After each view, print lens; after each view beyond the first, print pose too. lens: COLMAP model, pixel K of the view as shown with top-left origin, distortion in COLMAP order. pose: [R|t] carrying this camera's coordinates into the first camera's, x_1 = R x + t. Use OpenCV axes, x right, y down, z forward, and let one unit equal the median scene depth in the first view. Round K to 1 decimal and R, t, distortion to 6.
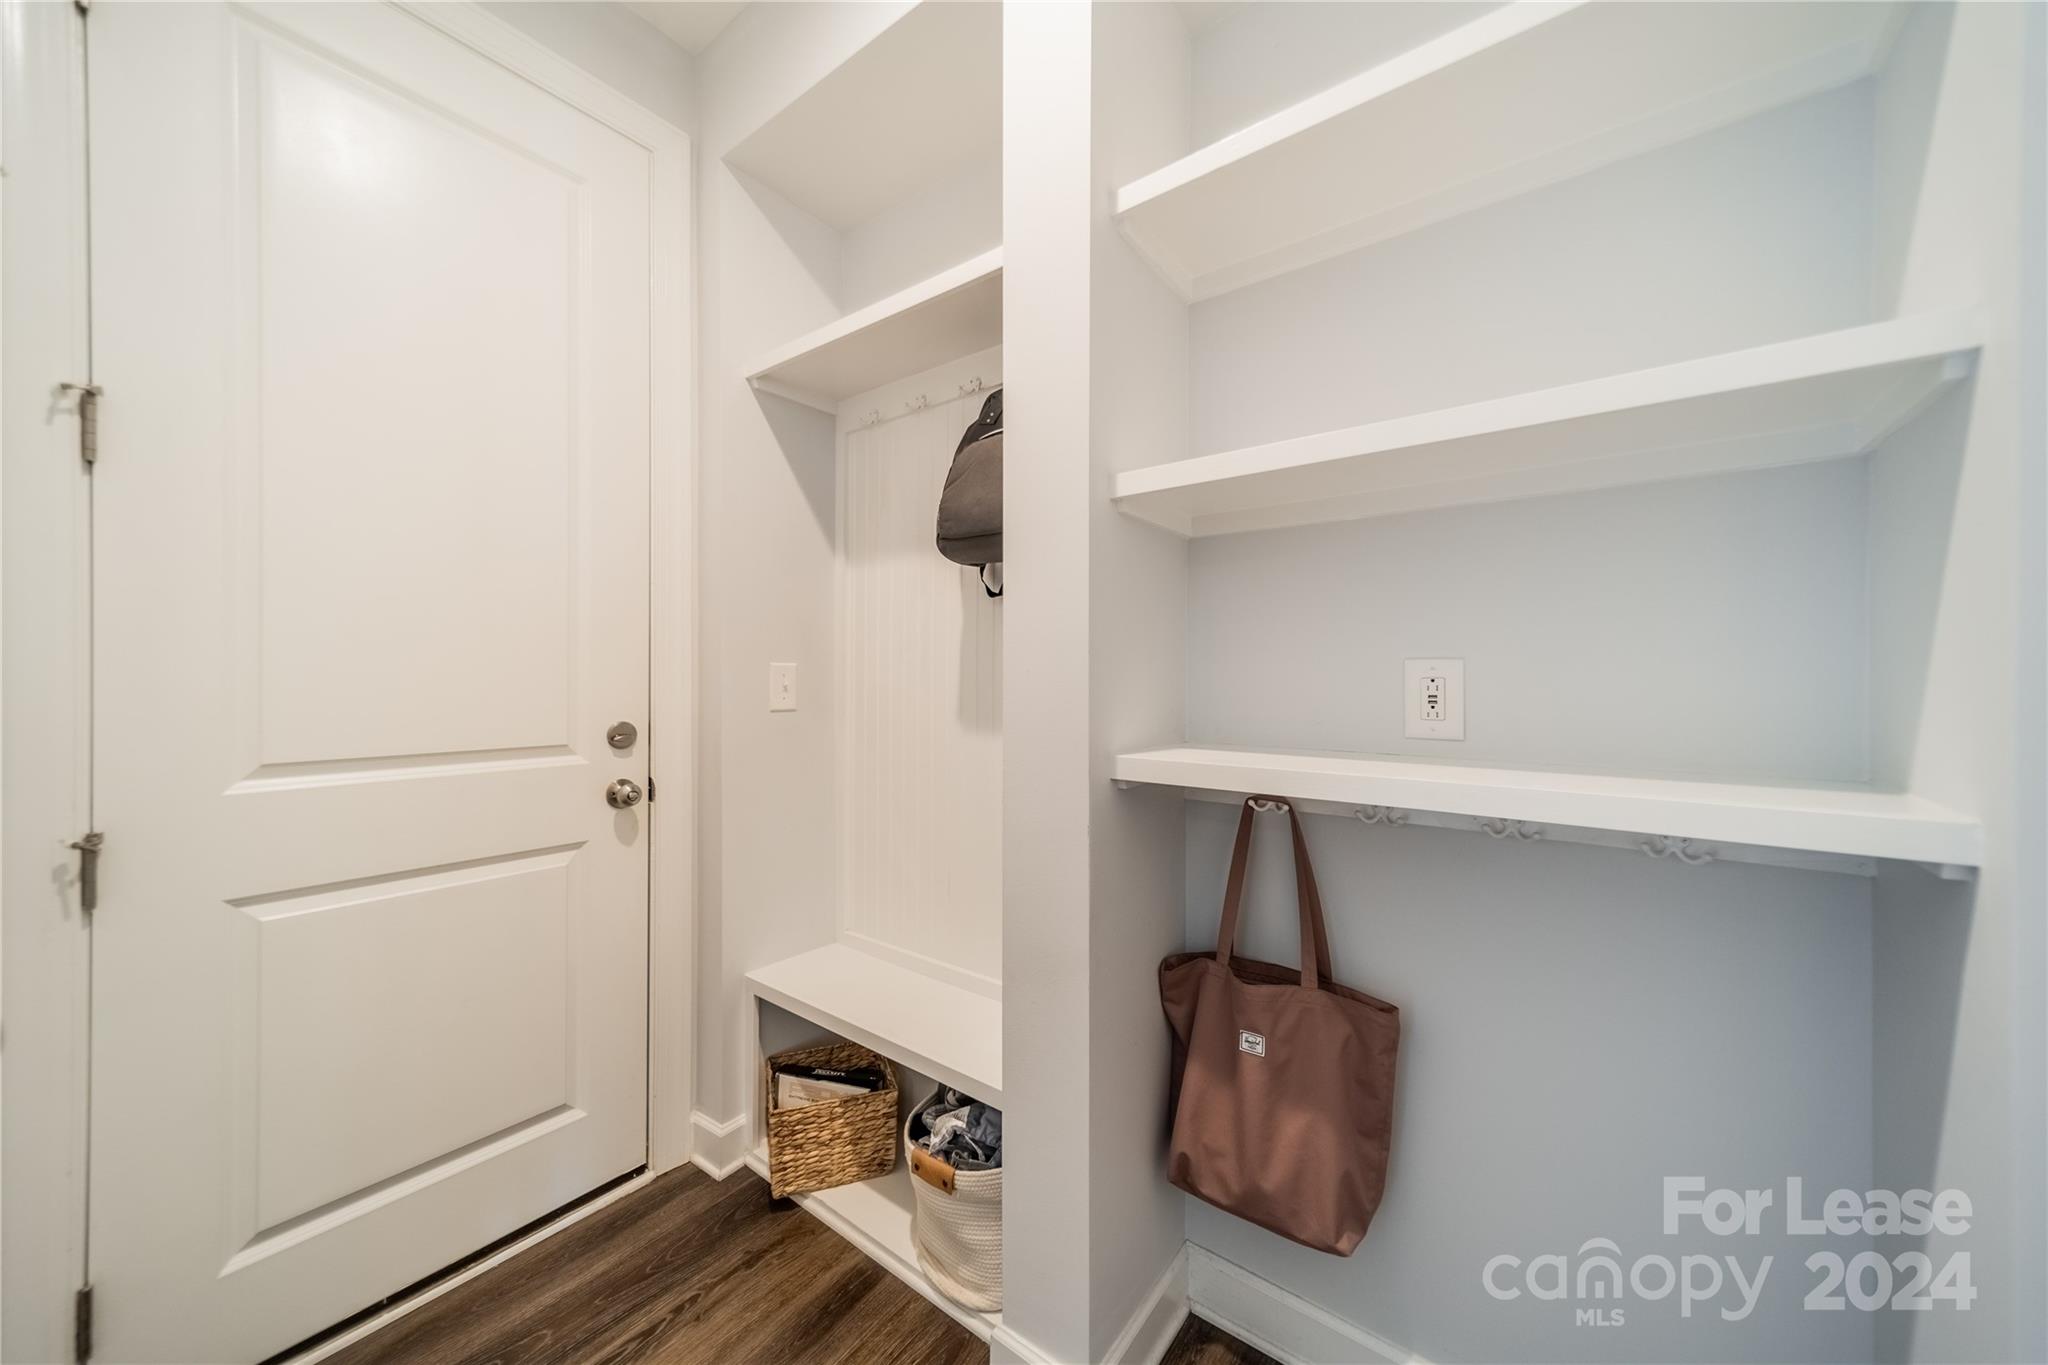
lens RADIAL K [[728.2, 0, 1028.2], [0, 728.2, 674.5], [0, 0, 1]] dist [0.007142, -0.000128]
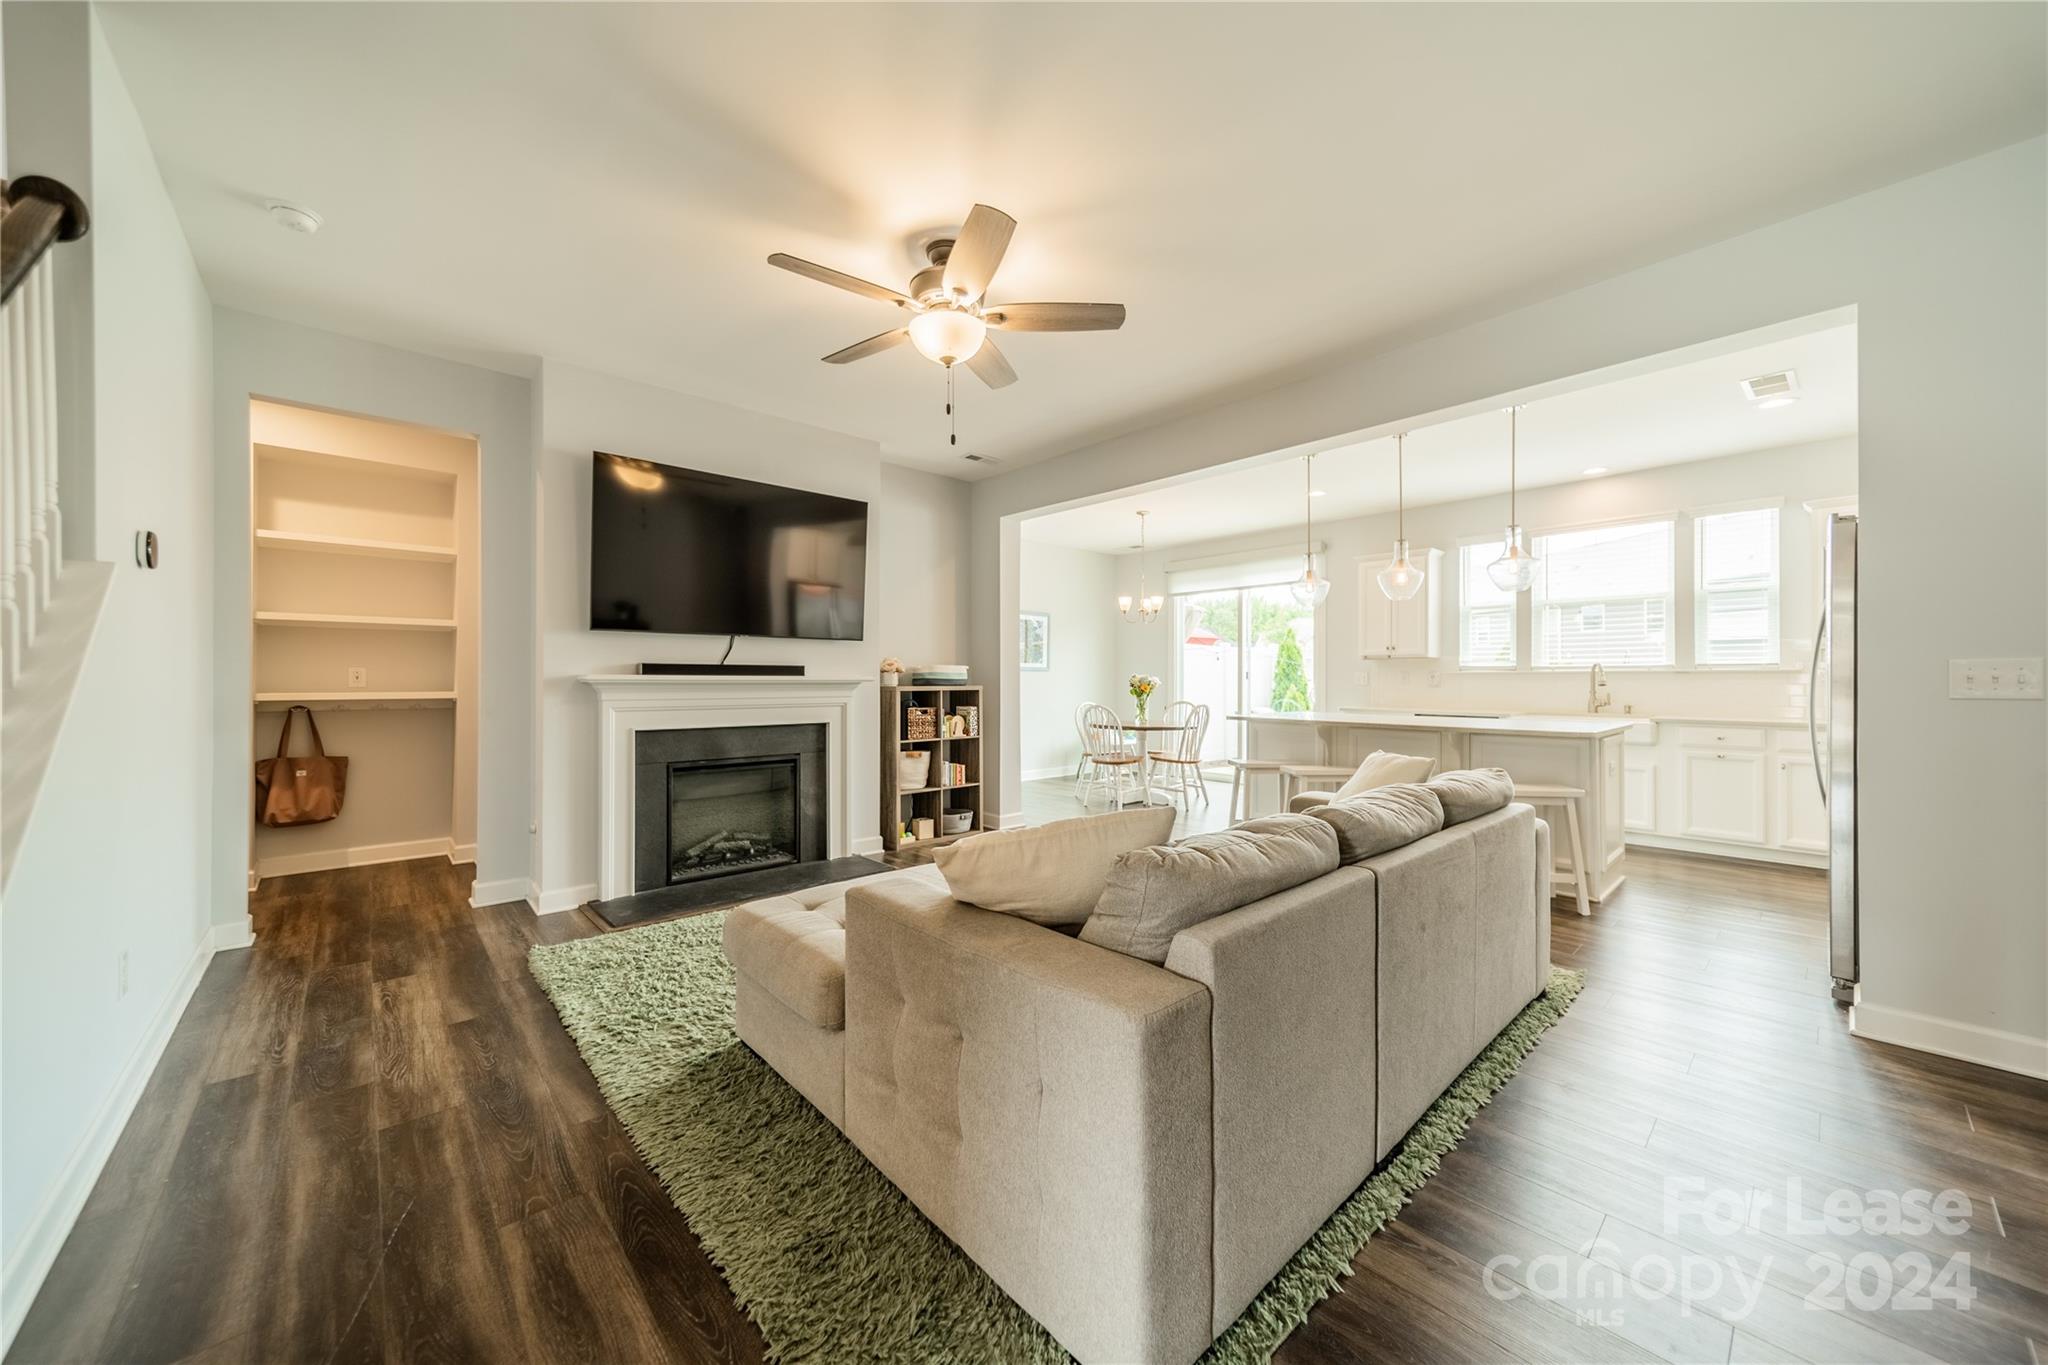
lens RADIAL K [[729.3, 0, 1024.5], [0, 729.3, 676.7], [0, 0, 1]] dist [0.009240, -0.000082]
pose [[0.184077, -0.002951, 0.982907, -2.245957], [0.002922, 0.999993, 0.002455, 0.029233], [-0.982907, 0.002420, 0.184085, -2.737174]]
